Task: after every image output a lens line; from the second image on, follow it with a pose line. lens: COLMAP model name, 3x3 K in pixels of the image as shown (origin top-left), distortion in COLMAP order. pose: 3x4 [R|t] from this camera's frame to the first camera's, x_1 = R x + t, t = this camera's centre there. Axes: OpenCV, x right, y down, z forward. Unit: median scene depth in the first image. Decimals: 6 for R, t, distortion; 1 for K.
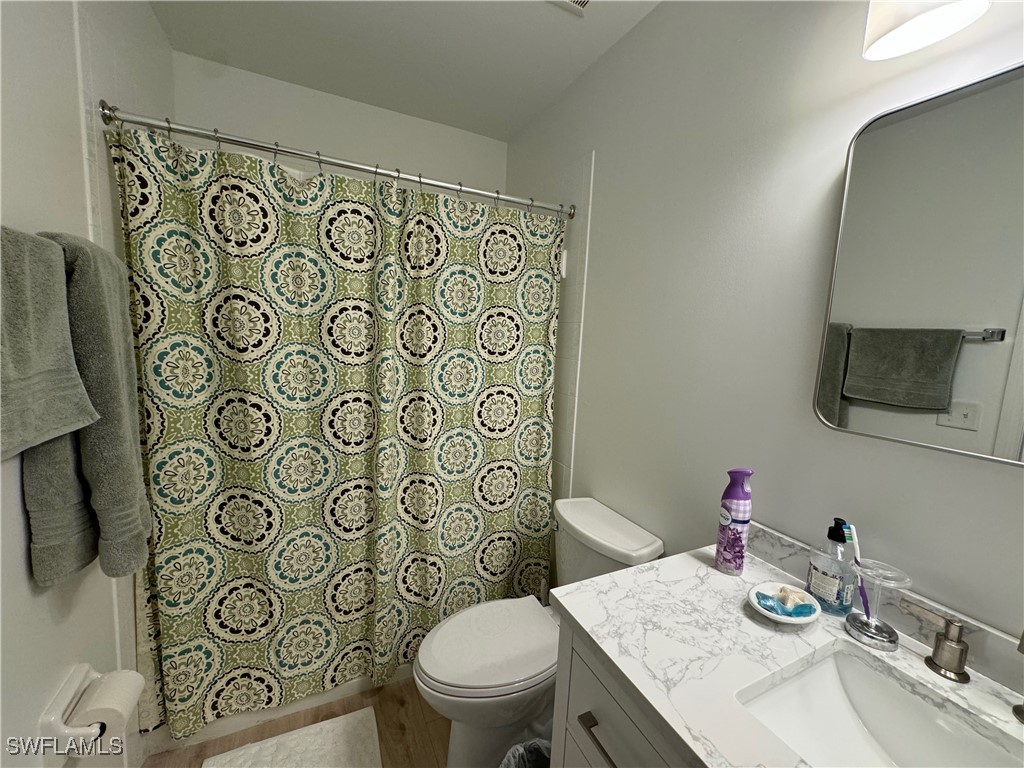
lens RADIAL K [[408.7, 0, 513.3], [0, 408.7, 381.9], [0, 0, 1]] dist [-0.001957, 0.000296]
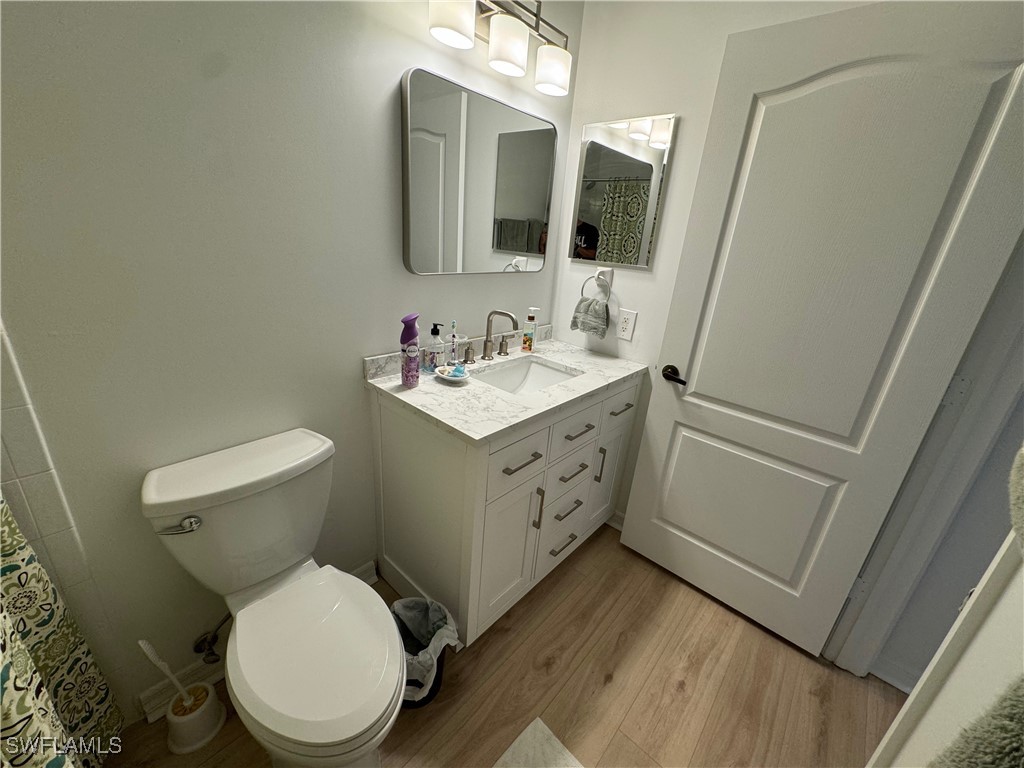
lens RADIAL K [[408.7, 0, 513.3], [0, 408.7, 381.9], [0, 0, 1]] dist [-0.001957, 0.000296]
pose [[-0.366191, -0.394191, 0.842922, -1.188149], [0.012332, 0.903707, 0.427975, -0.253446], [-0.930458, 0.167115, -0.326068, 1.562762]]
